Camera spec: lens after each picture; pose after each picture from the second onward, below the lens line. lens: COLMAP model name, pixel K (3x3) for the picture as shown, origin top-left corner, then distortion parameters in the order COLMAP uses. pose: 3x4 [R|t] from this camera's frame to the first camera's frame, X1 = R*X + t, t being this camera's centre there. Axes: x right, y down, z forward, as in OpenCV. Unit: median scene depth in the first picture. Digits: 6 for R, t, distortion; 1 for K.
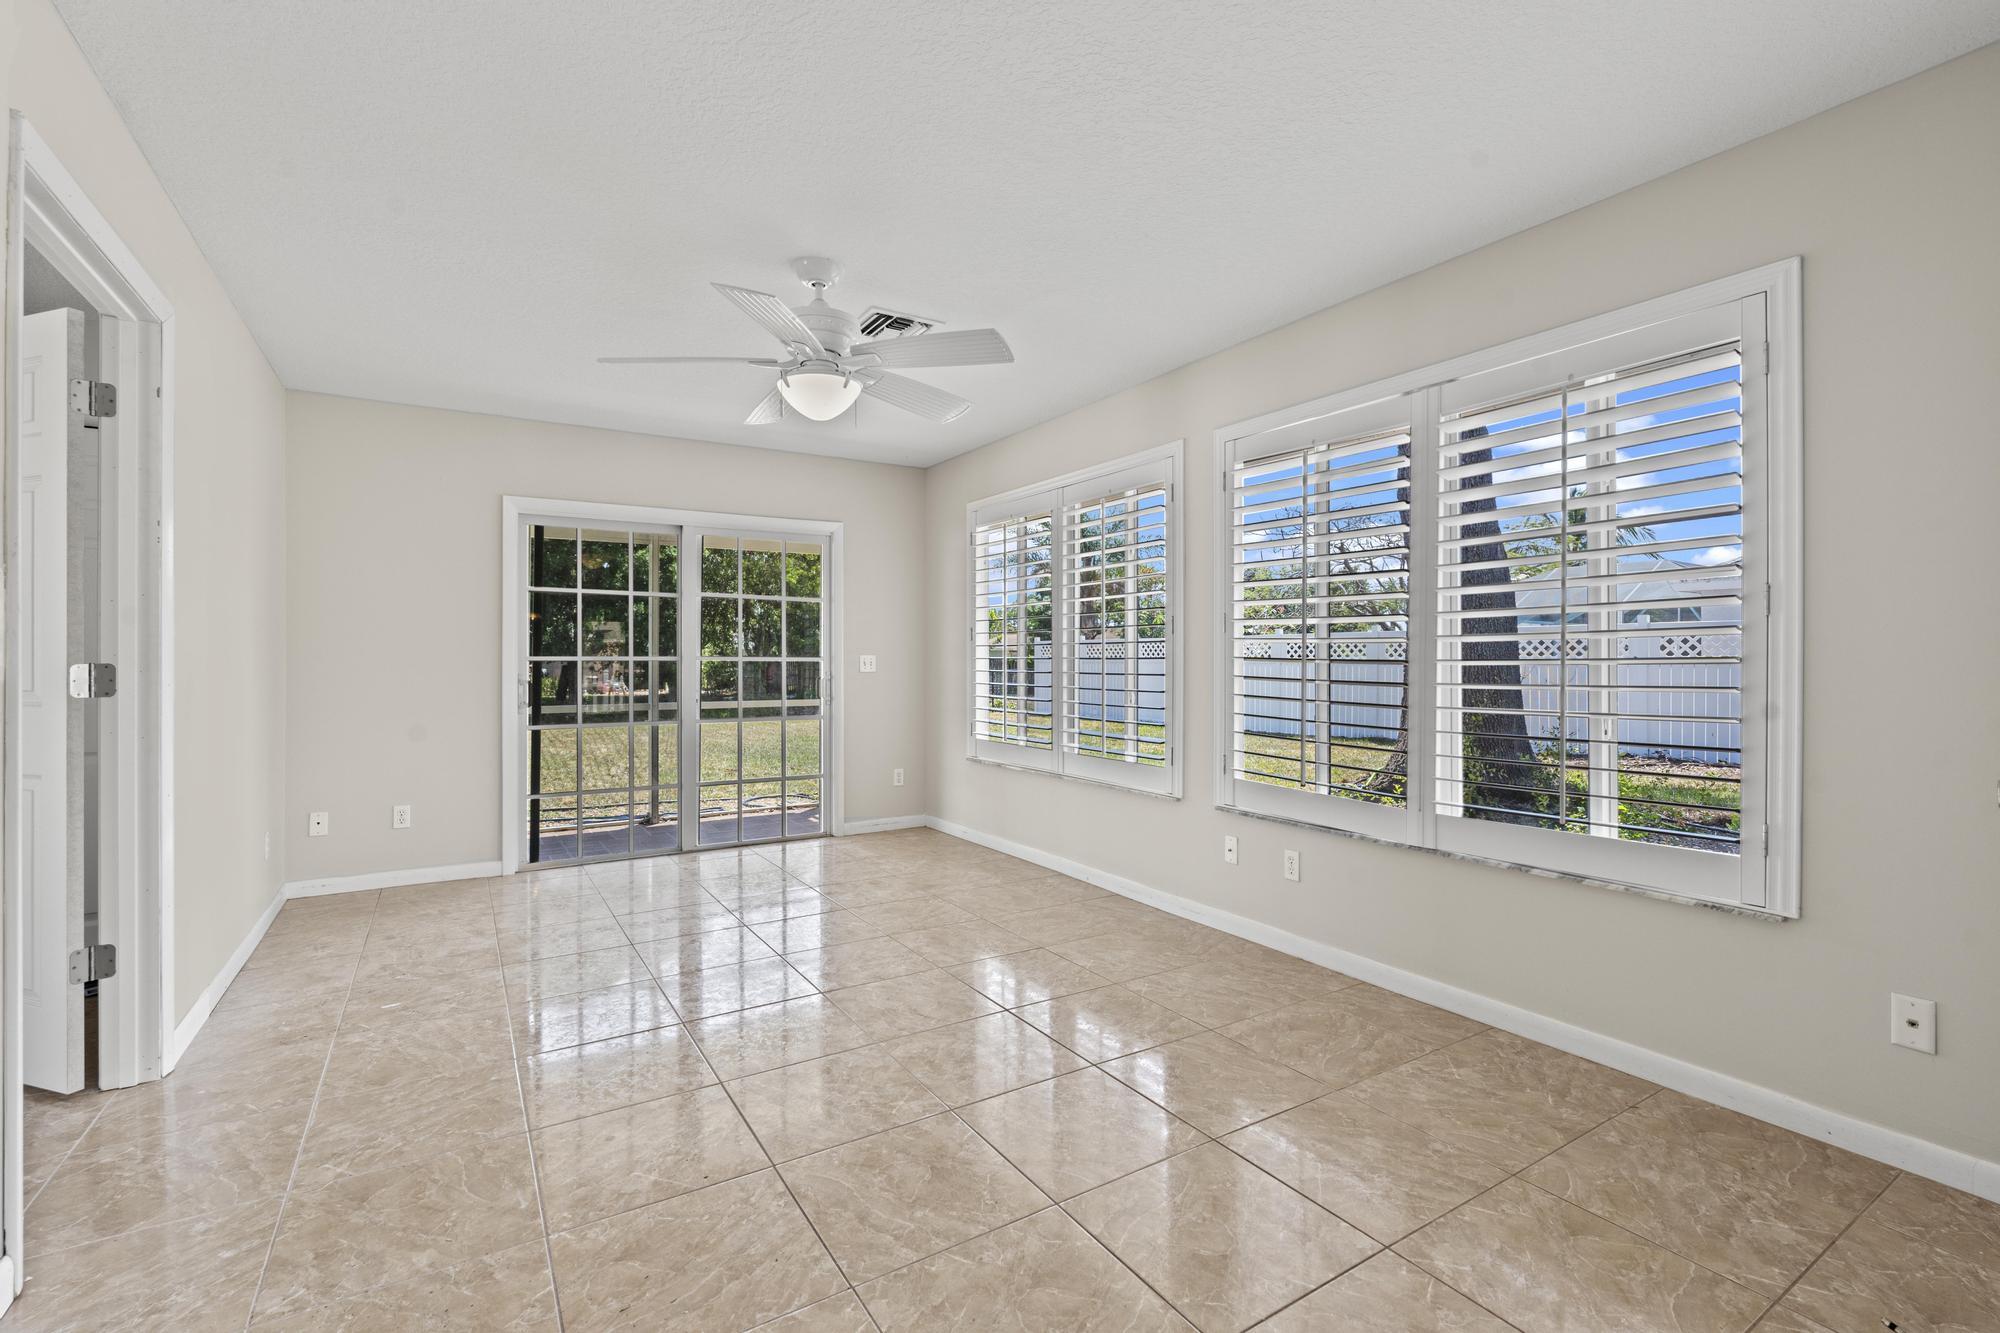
lens RADIAL K [[880.7, 0, 1000.0], [0, 880.7, 666.5], [0, 0, 1]] dist [-0.003746, 0.000309]
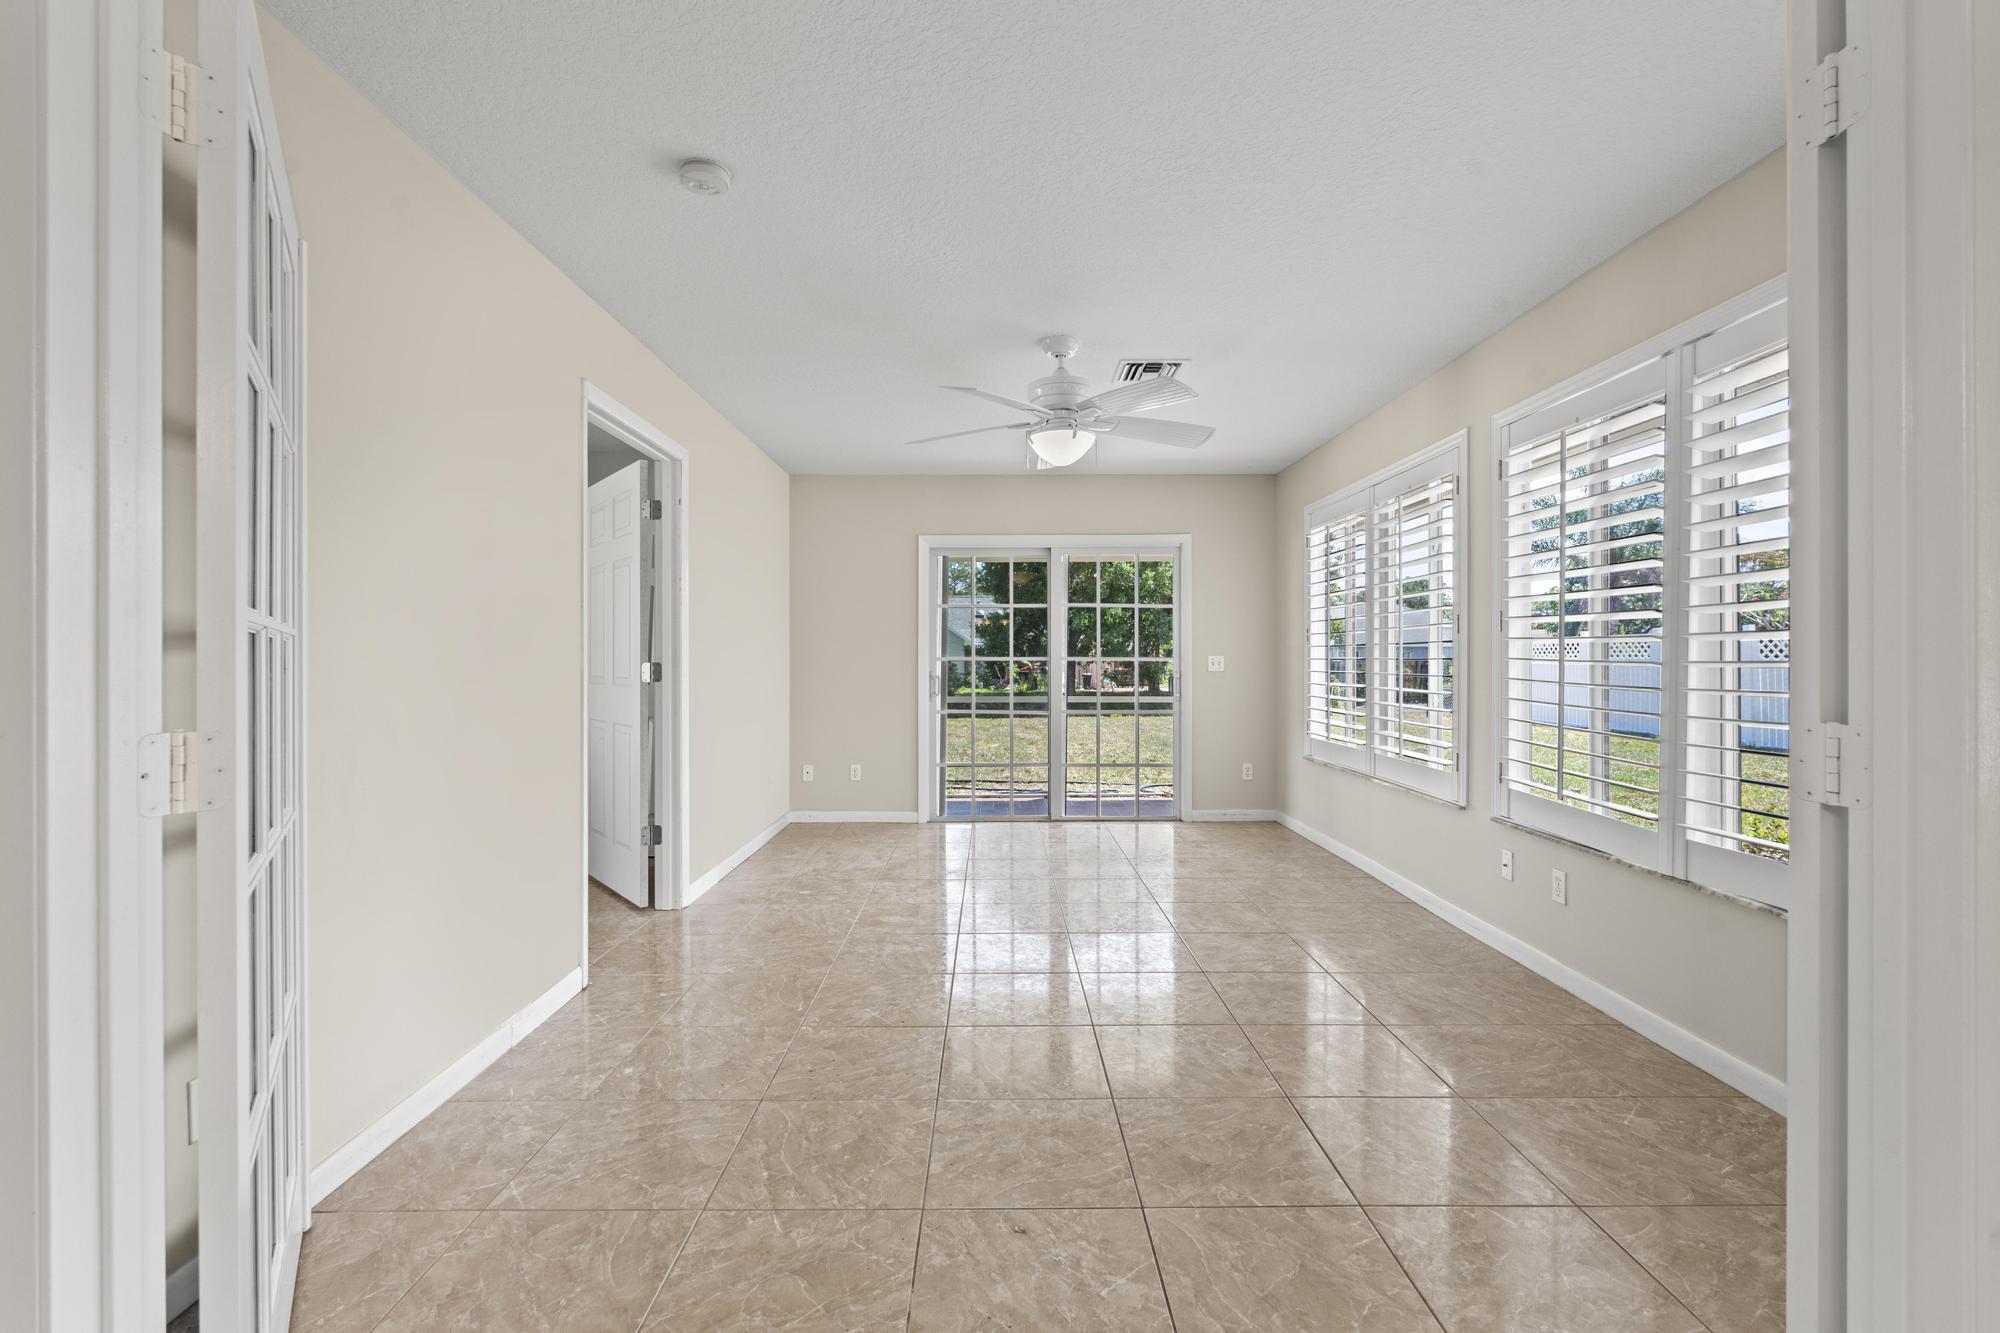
lens RADIAL K [[875.5, 0, 1000.2], [0, 875.5, 671.4], [0, 0, 1]] dist [-0.002404, 0.000253]
pose [[0.849965, 0.007824, -0.526780, 0.279926], [-0.004362, 0.999960, 0.007814, -0.001453], [0.526820, -0.004344, 0.849965, -0.065324]]
